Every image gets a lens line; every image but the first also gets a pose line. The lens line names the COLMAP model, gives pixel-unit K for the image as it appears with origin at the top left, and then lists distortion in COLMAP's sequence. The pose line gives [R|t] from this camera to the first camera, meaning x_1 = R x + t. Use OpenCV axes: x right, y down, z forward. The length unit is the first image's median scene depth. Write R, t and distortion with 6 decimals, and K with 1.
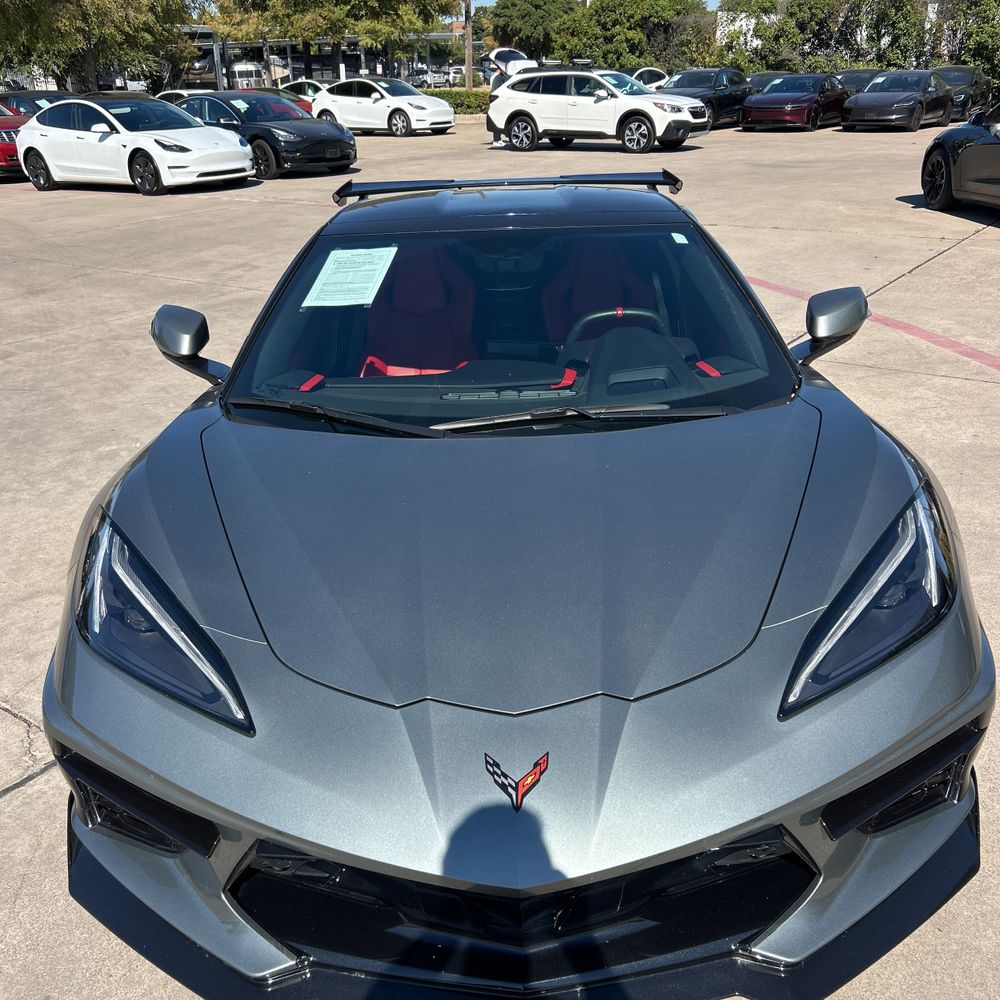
lens RADIAL K [[1018.0, 0, 500.1], [0, 1018.0, 495.6], [0, 0, 1]] dist [0.015152, -0.005253]
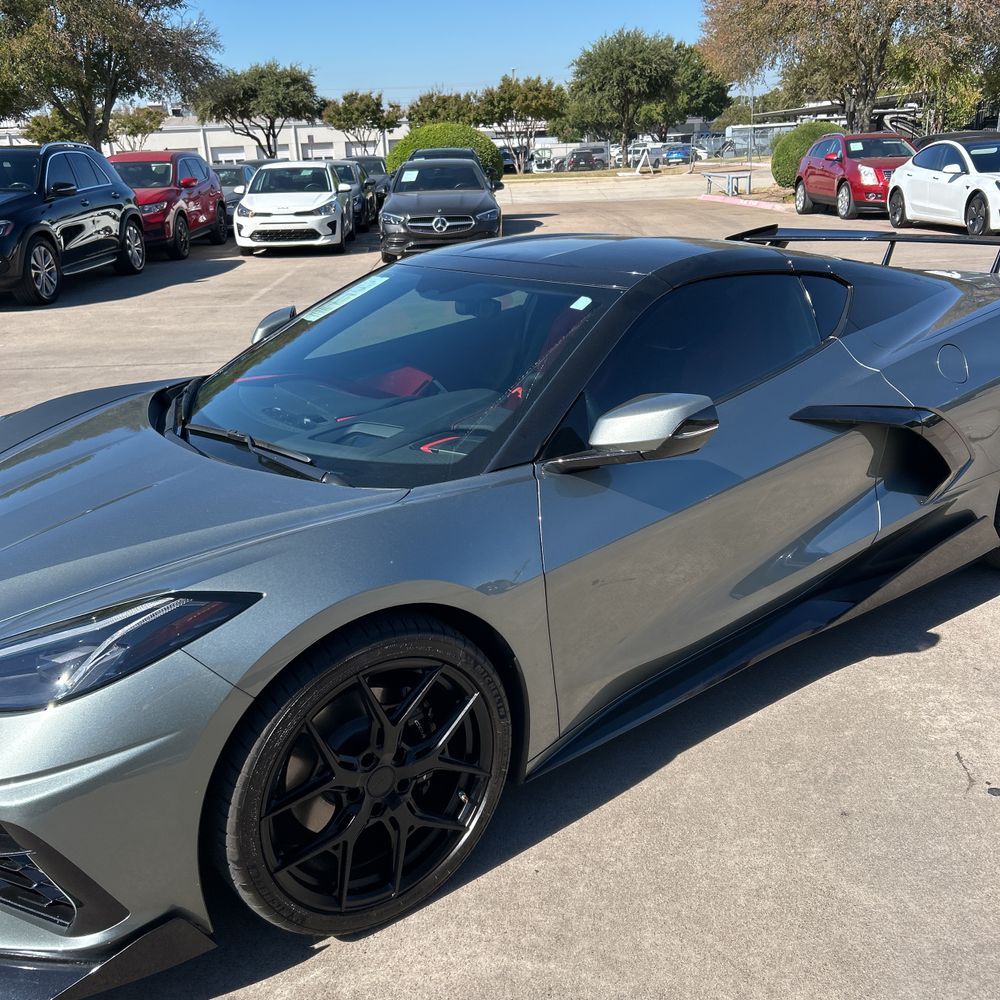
lens RADIAL K [[1006.7, 0, 495.7], [0, 1006.7, 479.6], [0, 0, 1]] dist [0.068096, -0.130544]
pose [[0.604551, 0.247701, -0.757075, 0.165431], [-0.283038, 0.955199, 0.086508, -0.030707], [0.744585, 0.161983, 0.647576, 0.079137]]
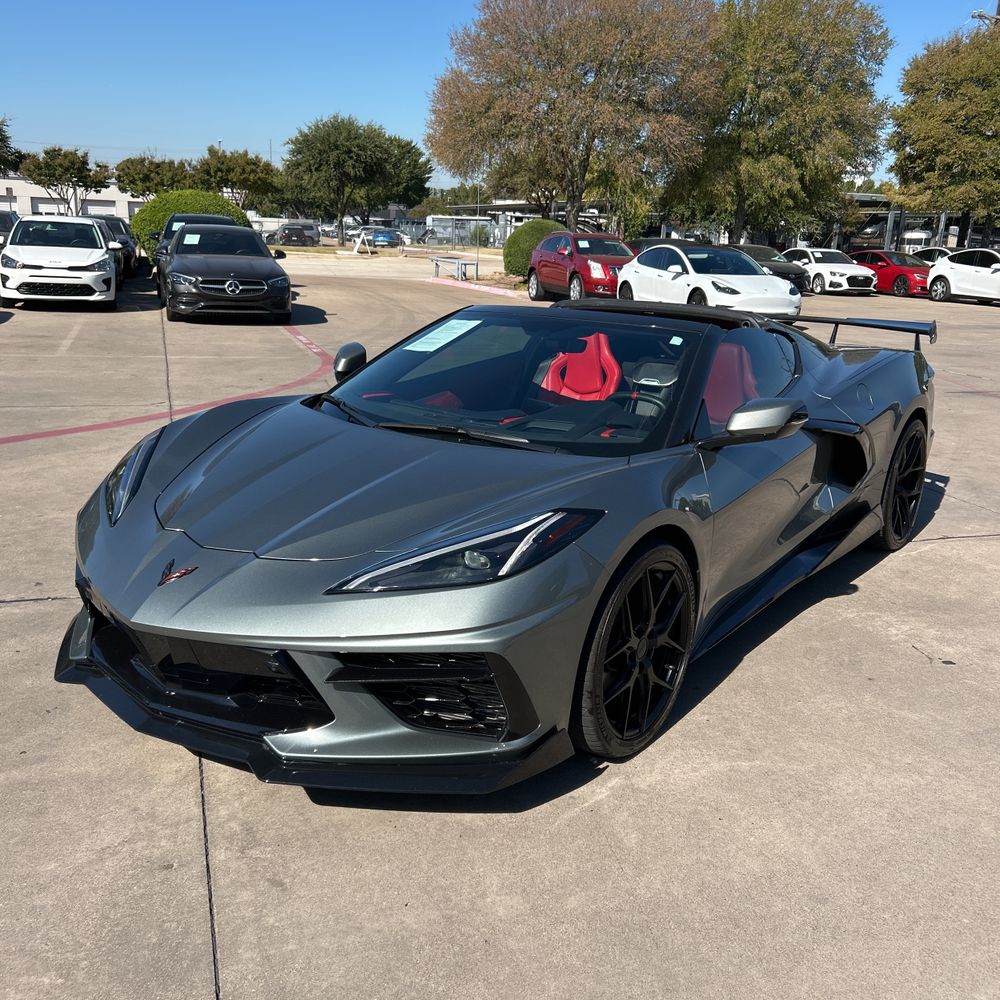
lens RADIAL K [[1009.3, 0, 500.0], [0, 1009.3, 500.0], [0, 0, 1]] dist [0.015153, -0.023118]
pose [[0.805501, 0.205565, -0.555798, 0.147290], [-0.279870, 0.958681, -0.051033, 0.009783], [0.522342, 0.196658, 0.829749, -0.013843]]
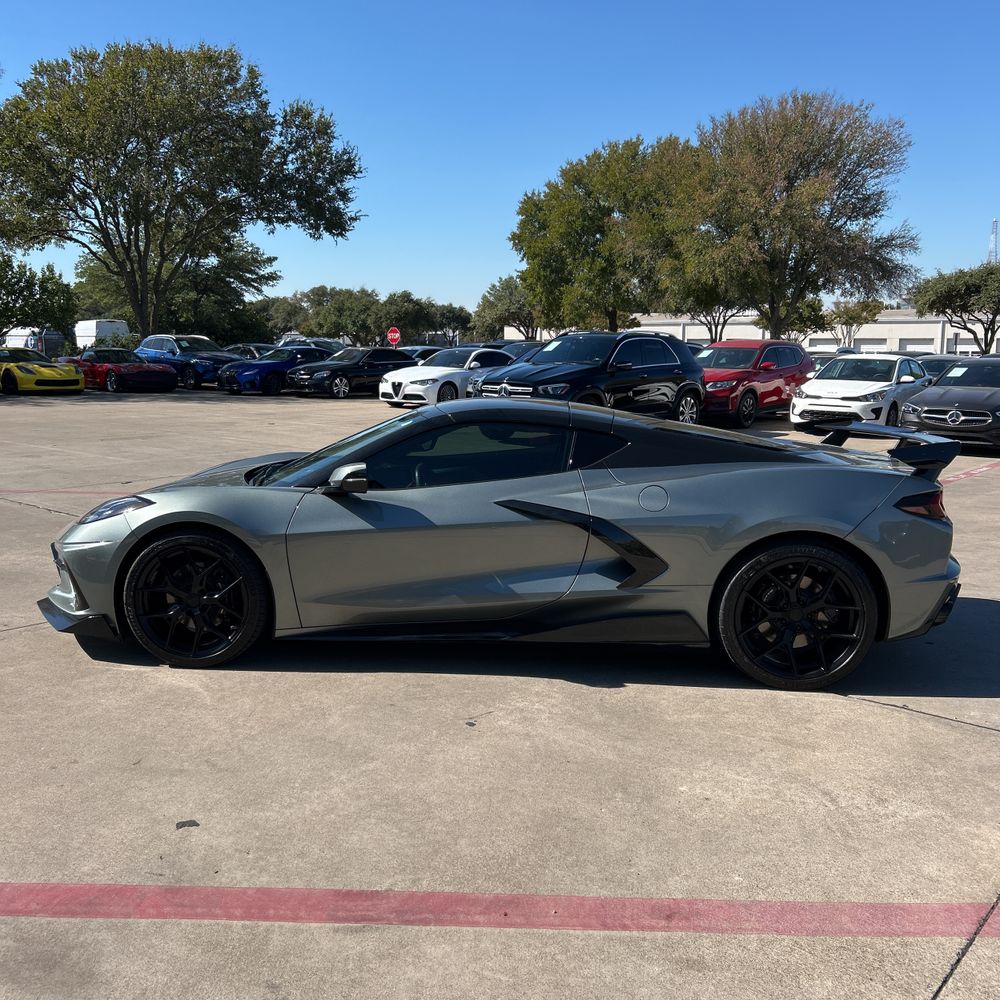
lens RADIAL K [[985.0, 0, 482.2], [0, 985.0, 499.8], [0, 0, 1]] dist [0.009681, -0.004544]
pose [[-0.072290, 0.176211, -0.981694, 0.337183], [-0.389580, 0.901090, 0.190430, -0.092296], [0.918151, 0.396214, 0.003509, 0.217840]]
